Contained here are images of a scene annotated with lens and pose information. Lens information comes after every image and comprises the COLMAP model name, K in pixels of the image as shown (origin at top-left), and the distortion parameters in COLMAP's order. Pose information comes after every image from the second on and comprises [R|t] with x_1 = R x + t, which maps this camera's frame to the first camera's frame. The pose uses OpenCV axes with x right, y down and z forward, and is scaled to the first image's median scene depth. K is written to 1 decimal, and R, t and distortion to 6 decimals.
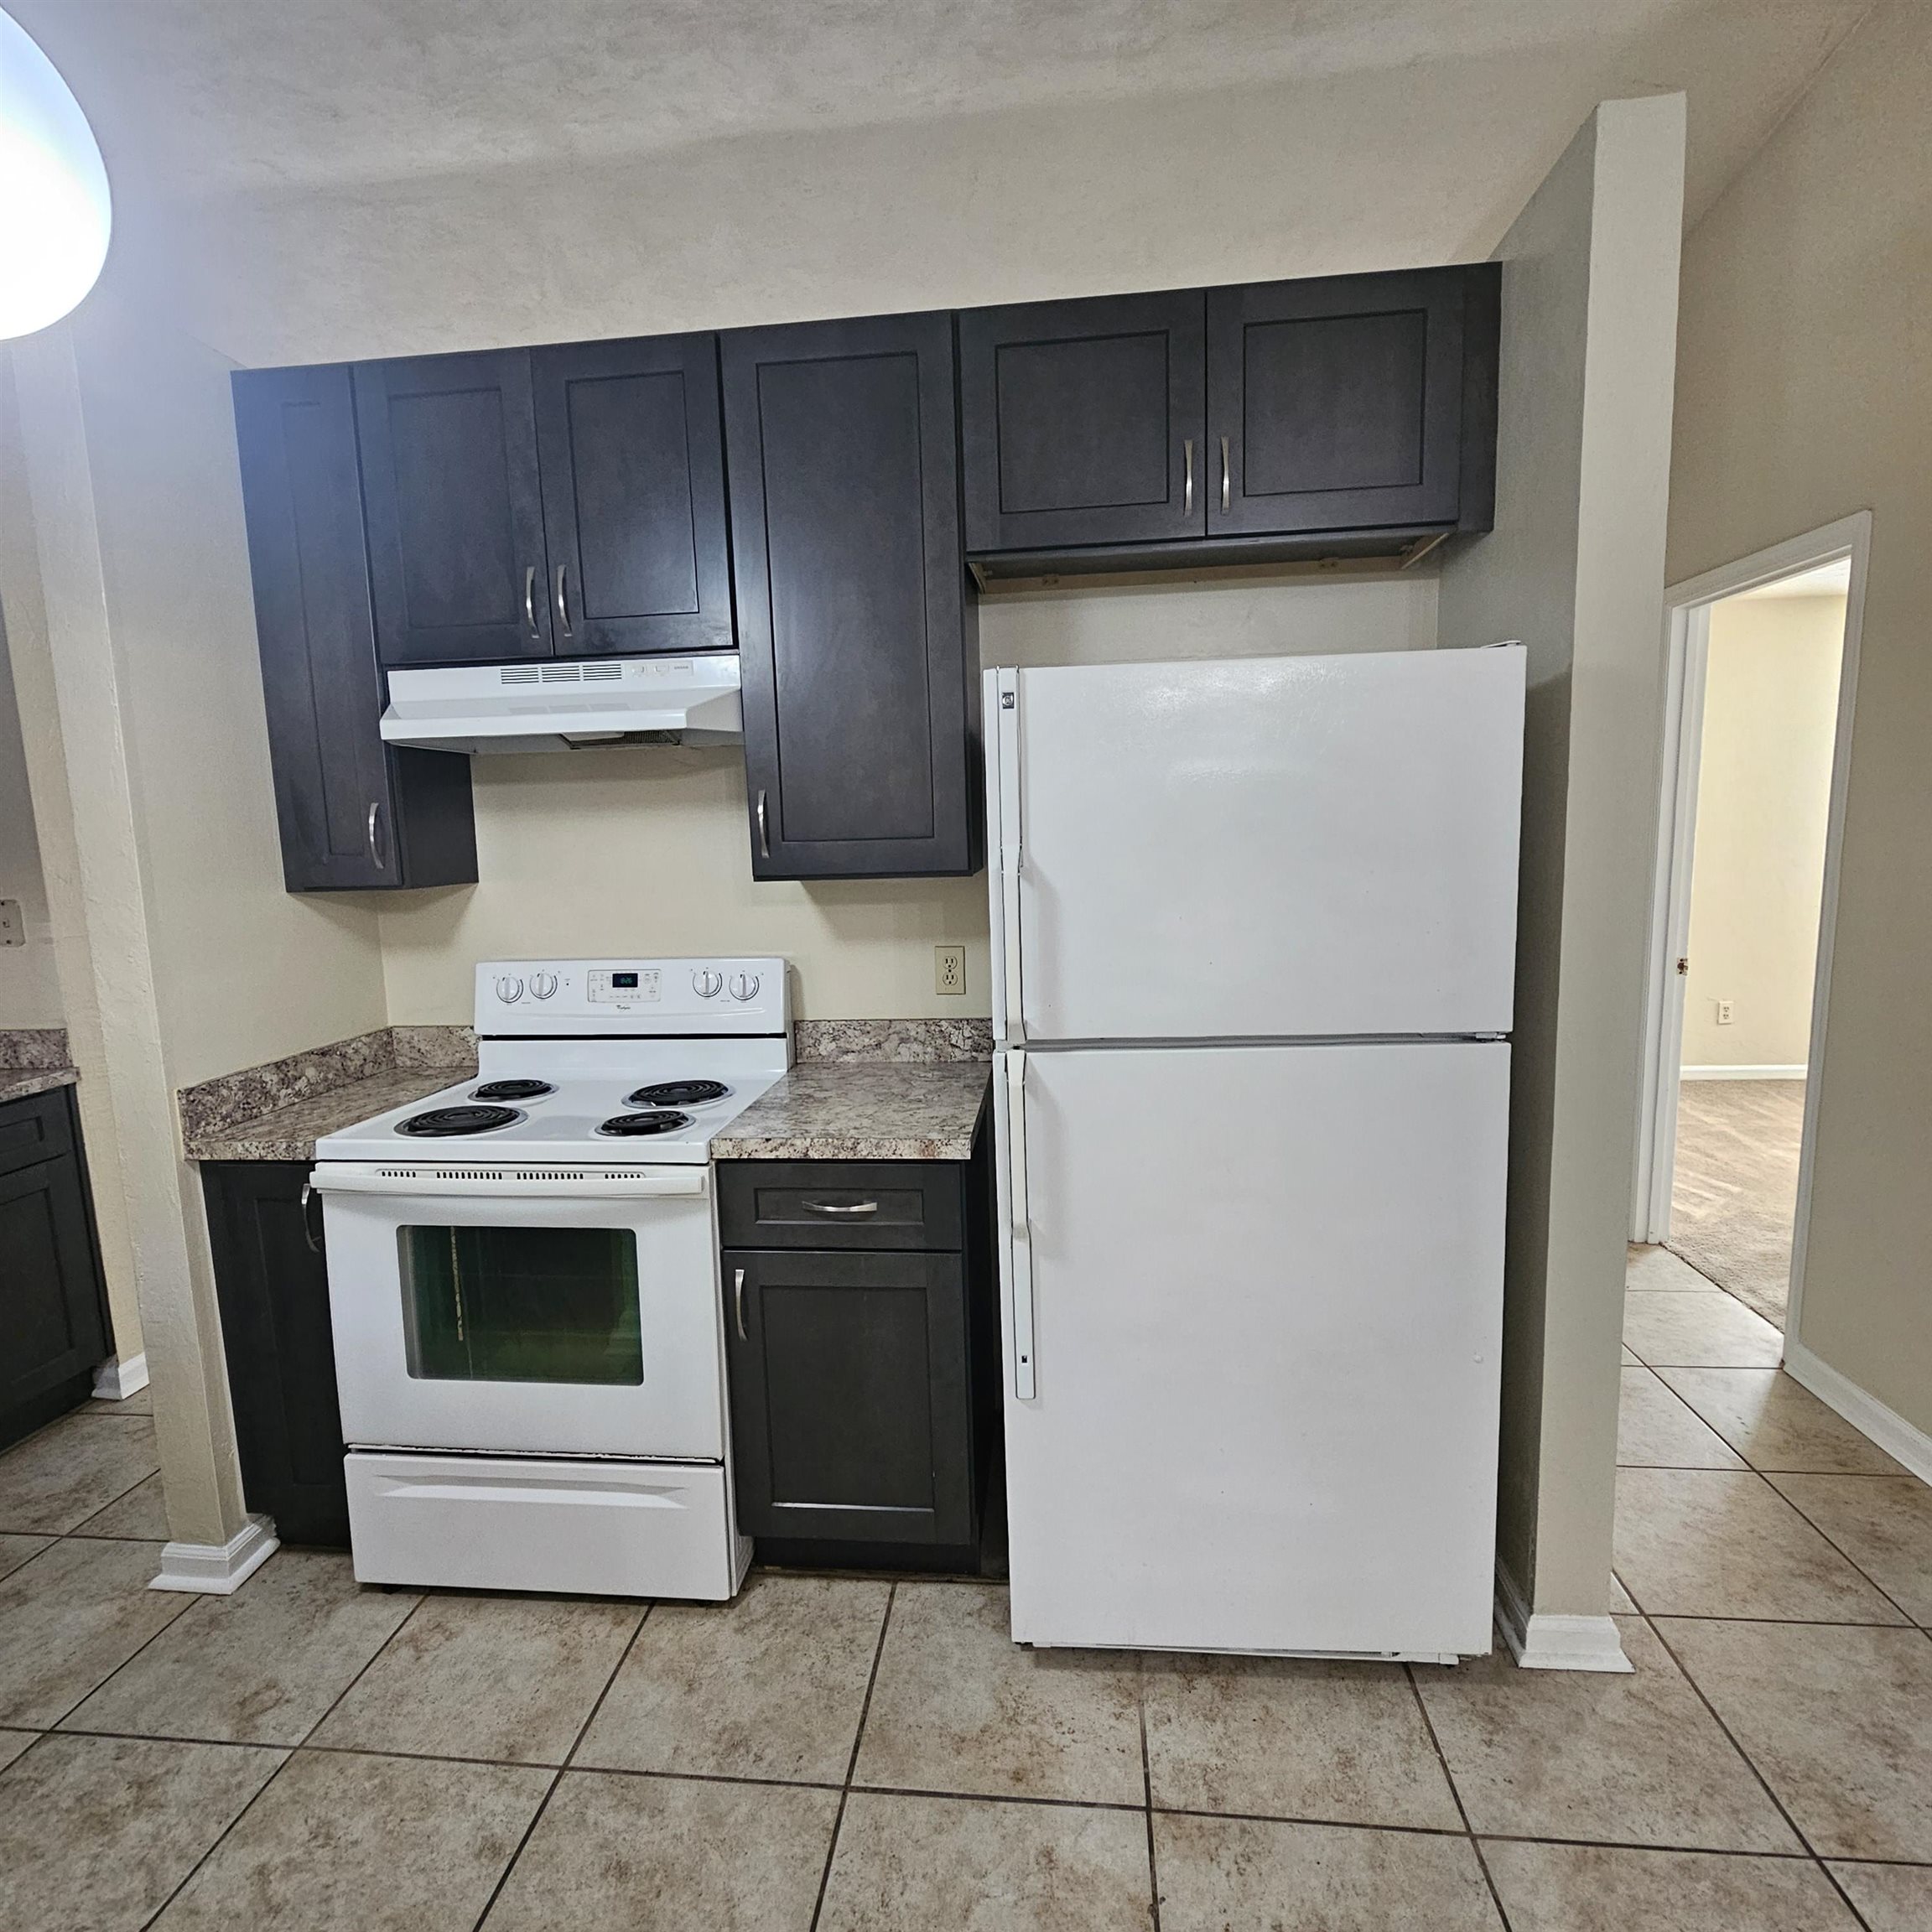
lens RADIAL K [[1055.2, 0, 962.1], [0, 1055.2, 969.9], [0, 0, 1]] dist [-0.003310, -0.000392]
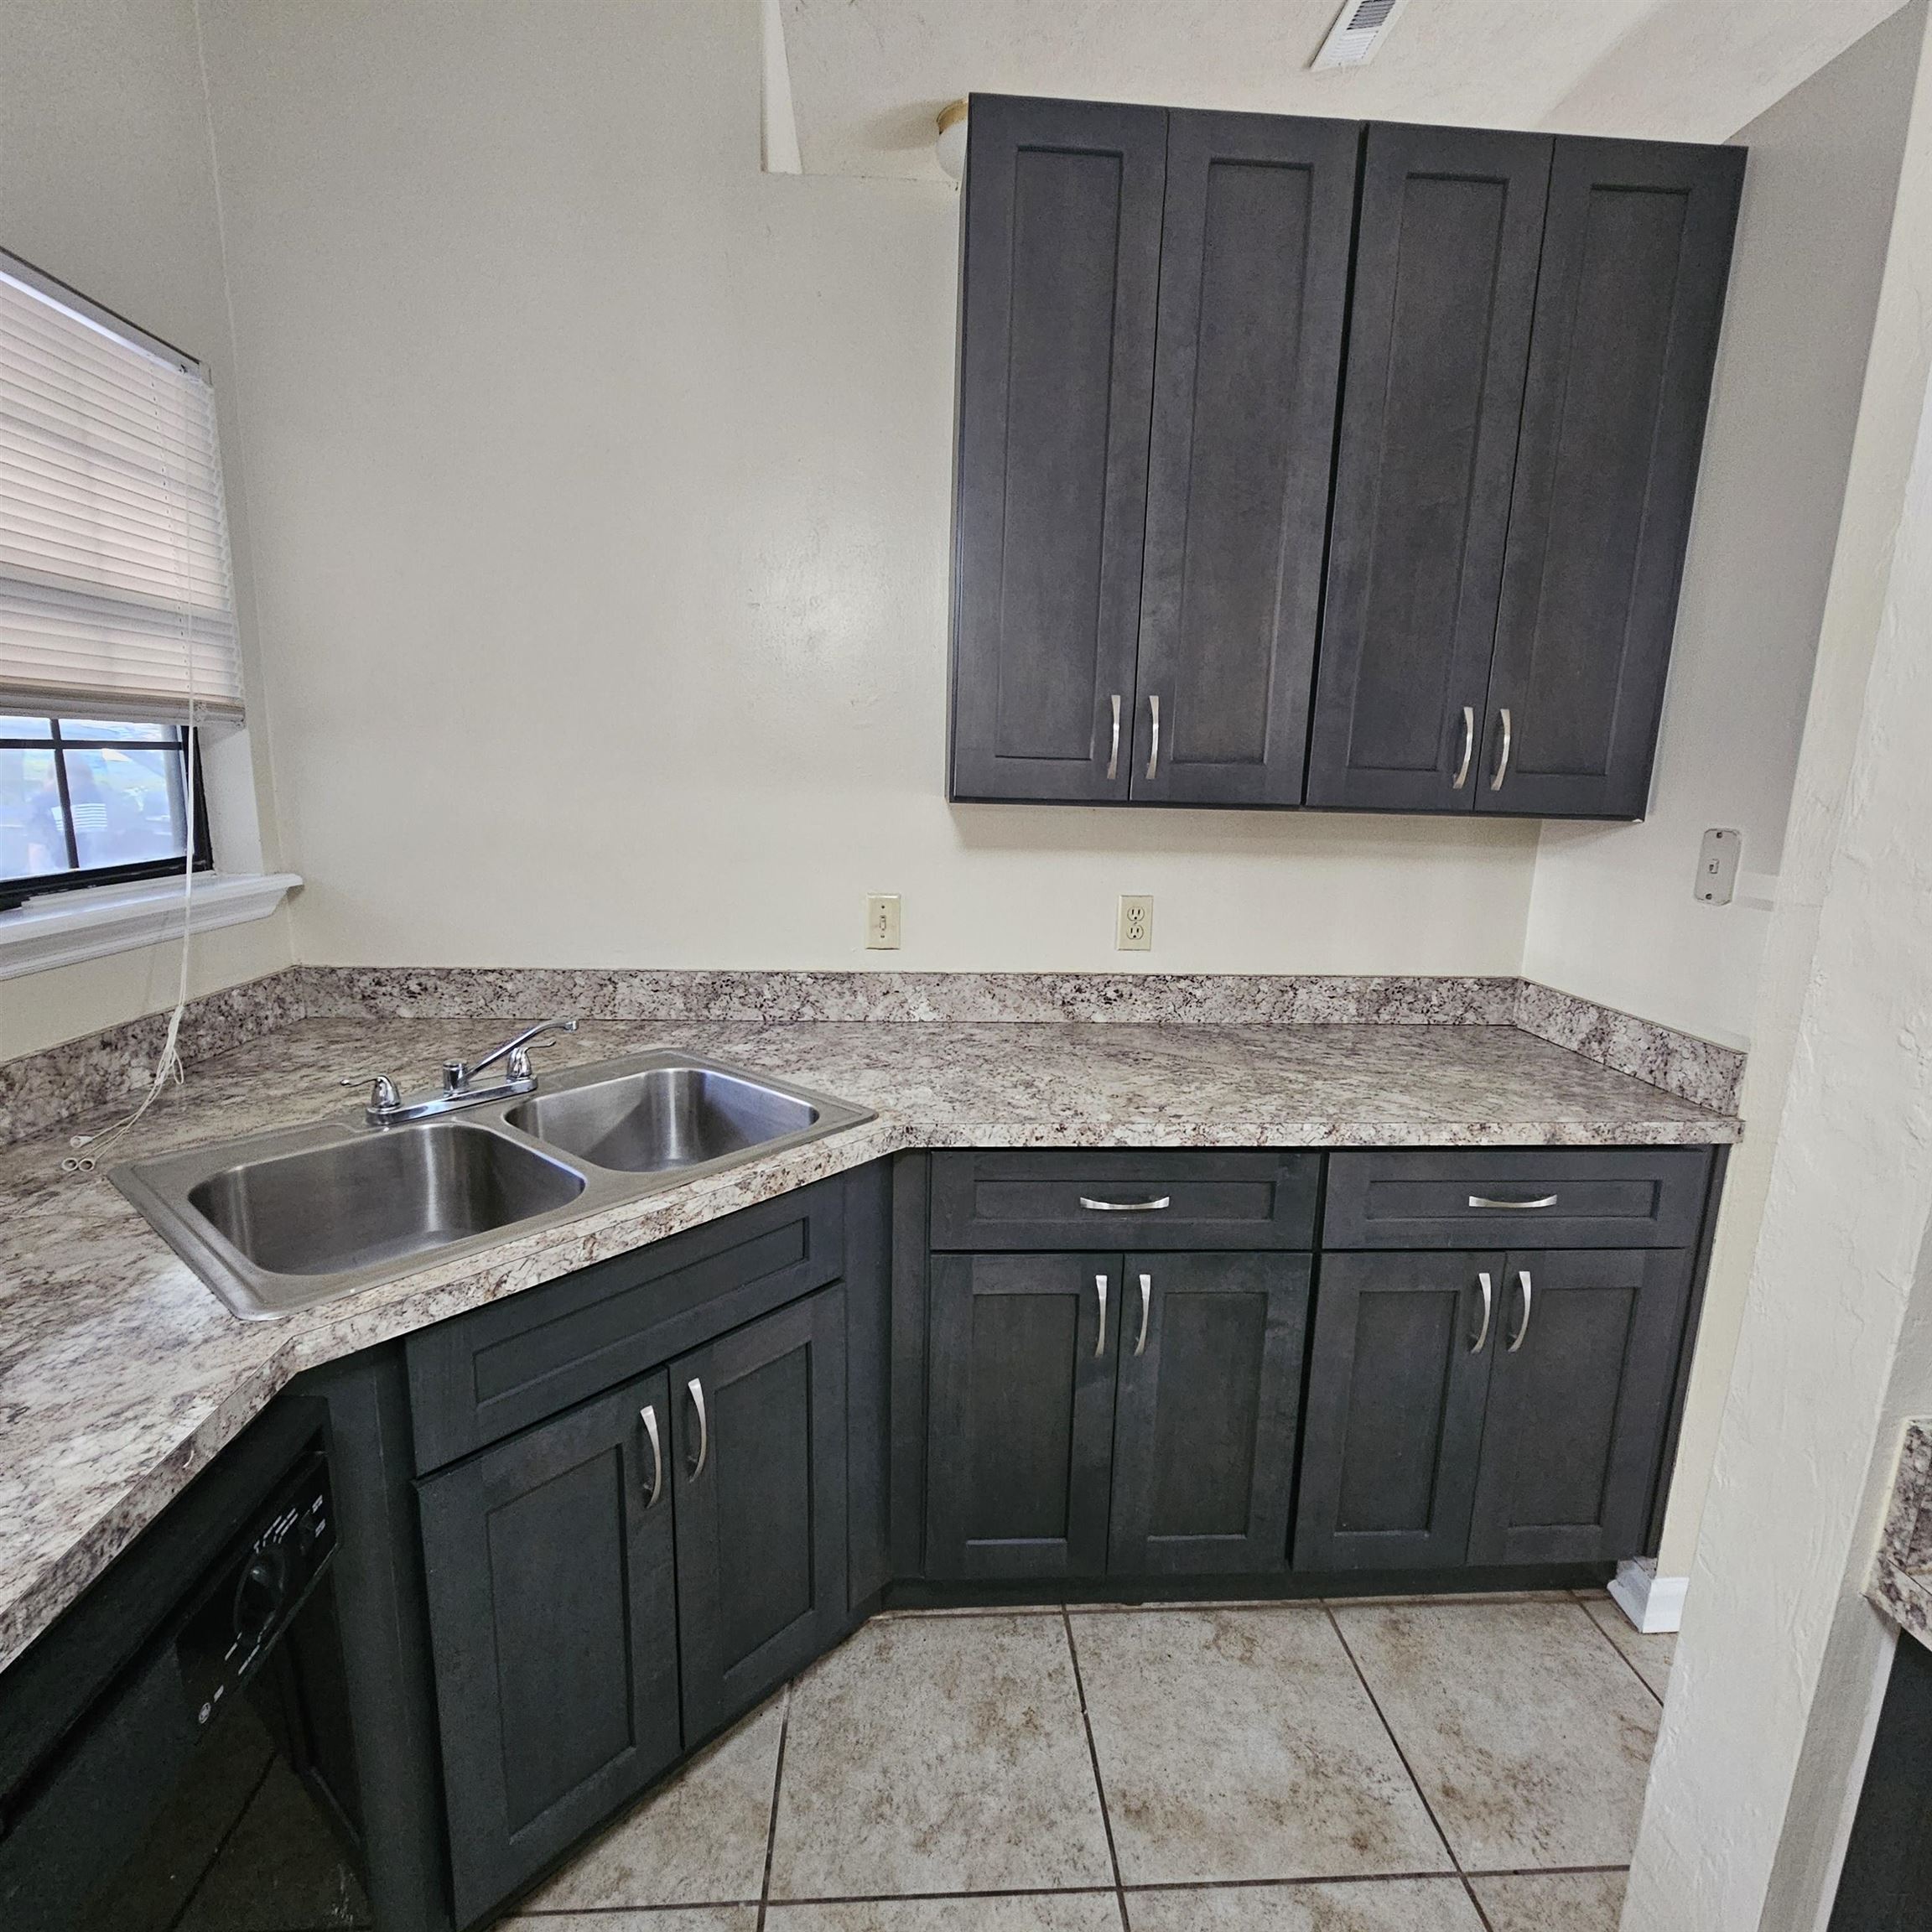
lens RADIAL K [[1055.2, 0, 958.8], [0, 1055.2, 971.4], [0, 0, 1]] dist [-0.003310, -0.000392]
pose [[0.166969, 0.229210, -0.958949, -0.498187], [-0.165092, 0.965371, 0.202000, -0.050252], [0.972042, 0.124587, 0.199028, 0.604149]]
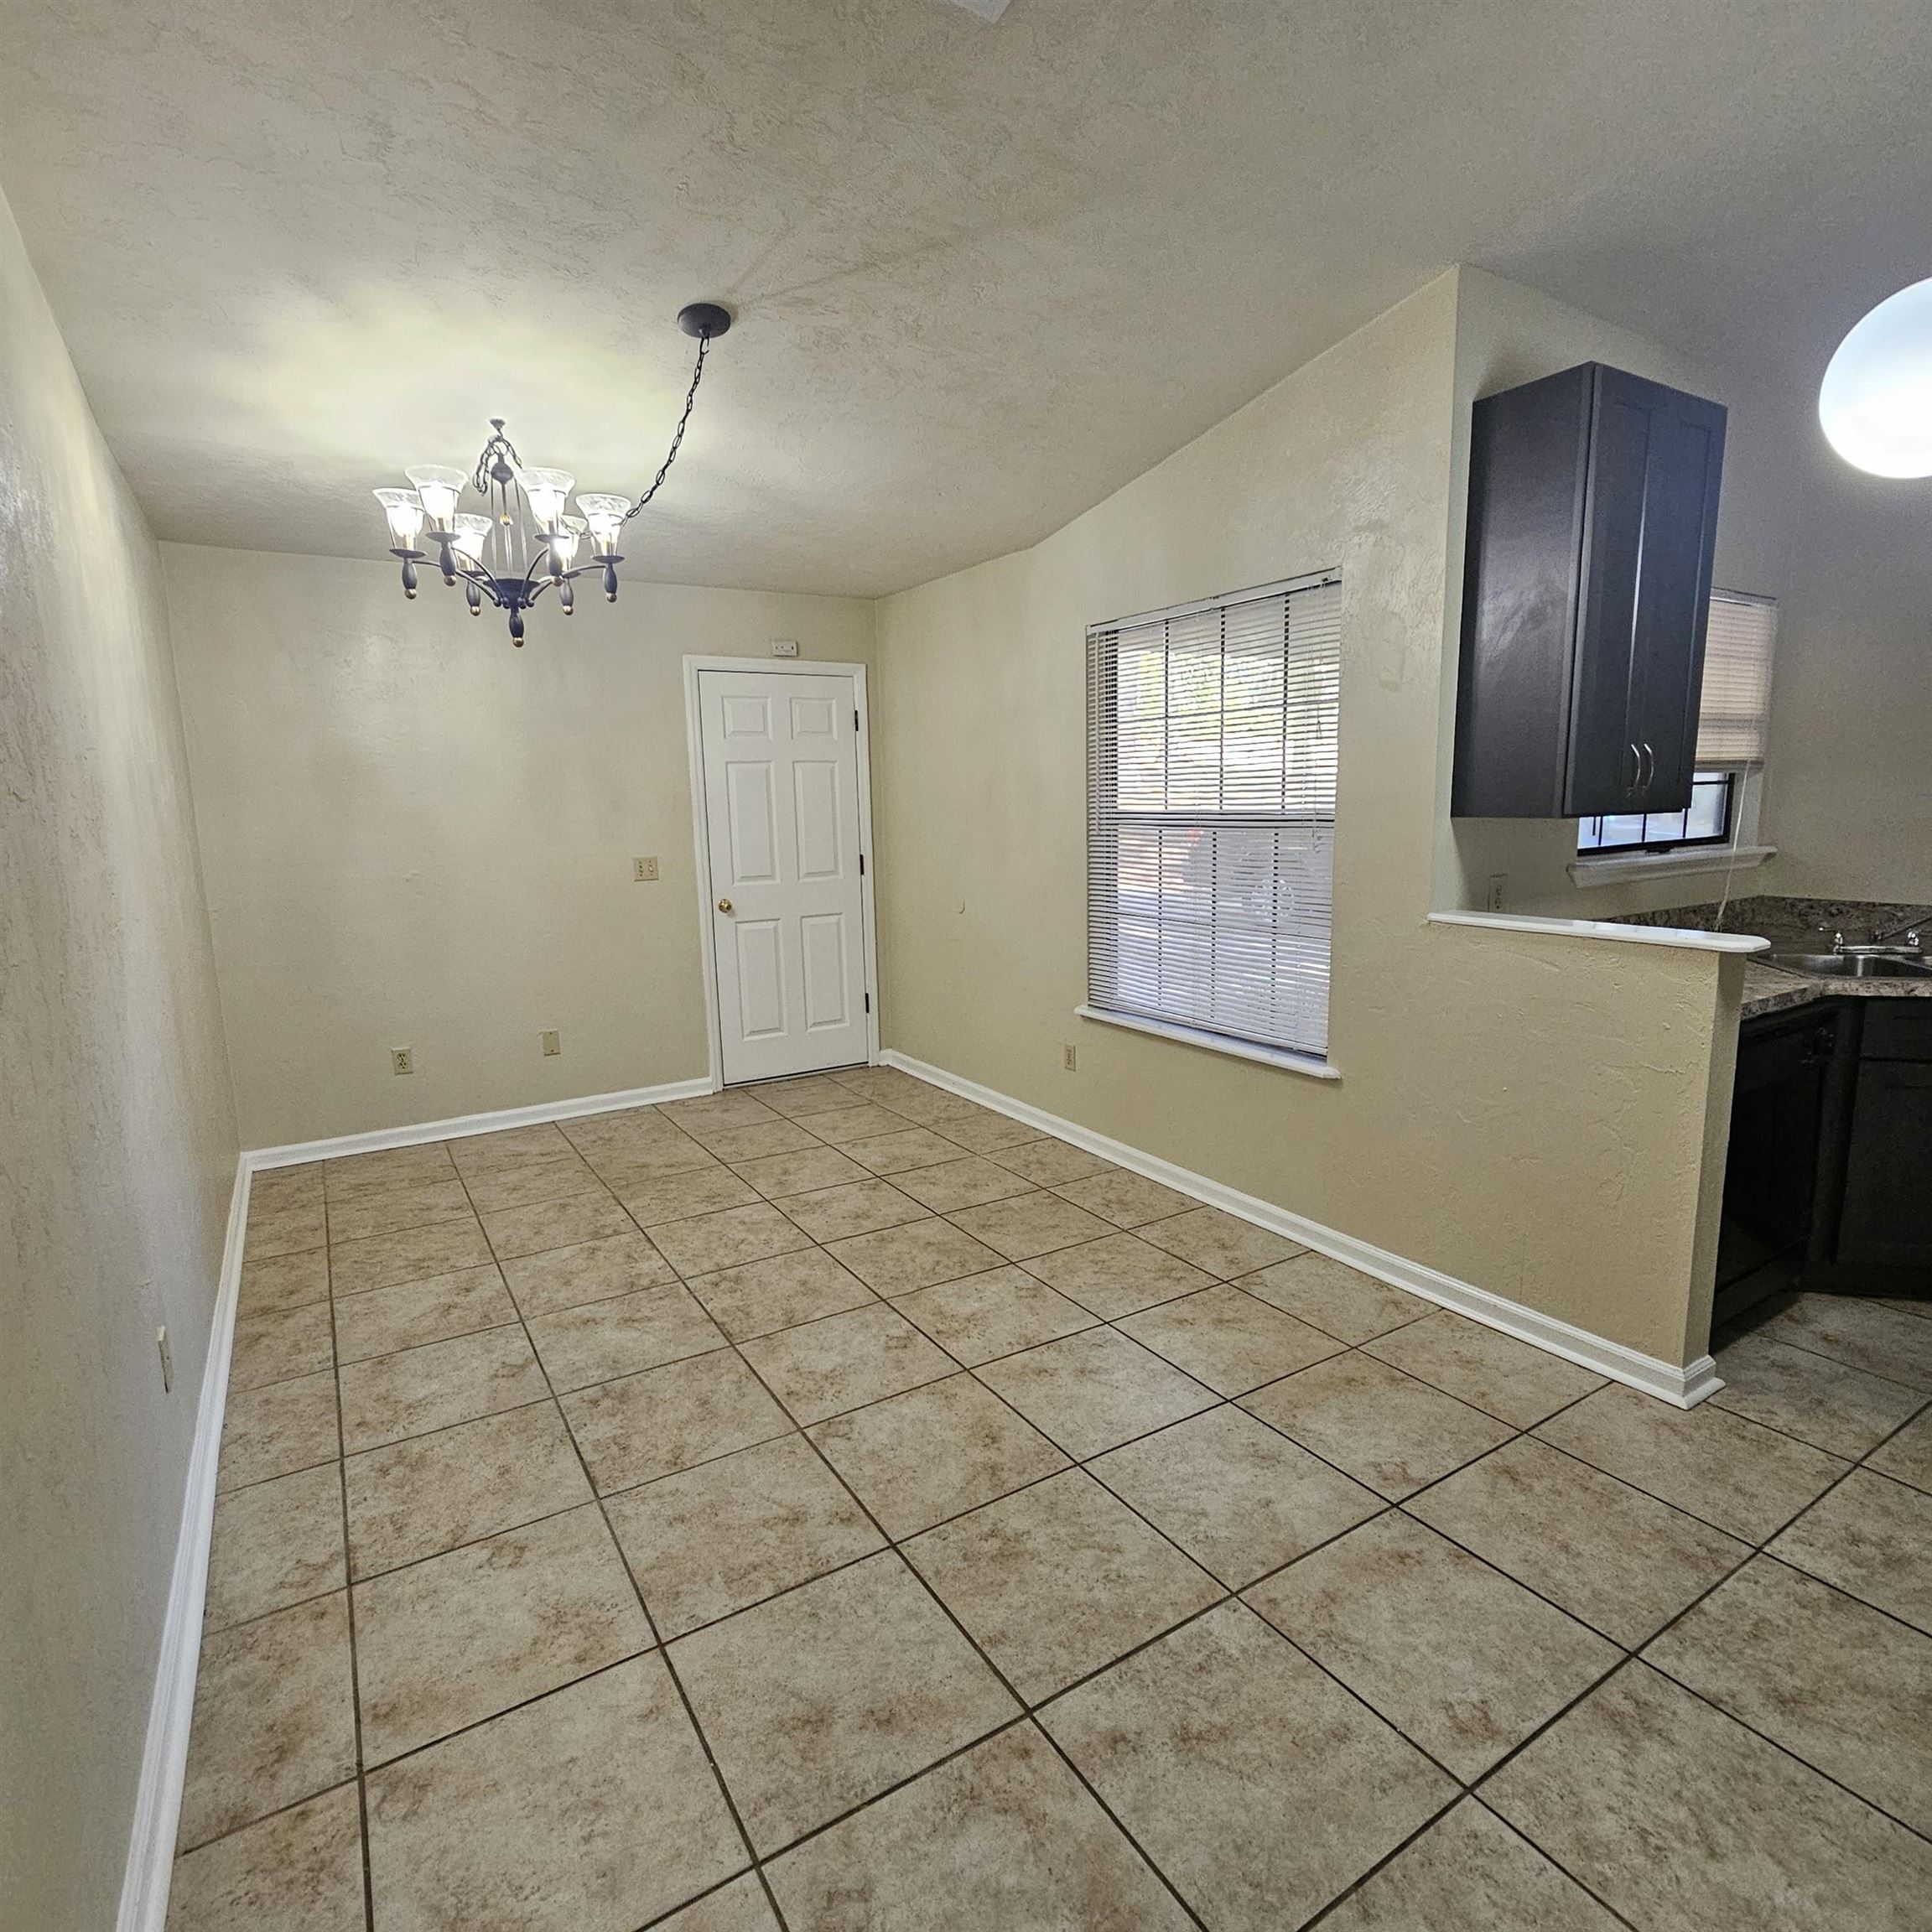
lens RADIAL K [[1055.2, 0, 957.0], [0, 1055.2, 967.2], [0, 0, 1]] dist [-0.003310, -0.000392]
pose [[-0.786788, 0.151869, -0.598248, 0.773759], [-0.034359, 0.956977, 0.288123, -0.125130], [0.616266, 0.247247, -0.747720, 0.752858]]
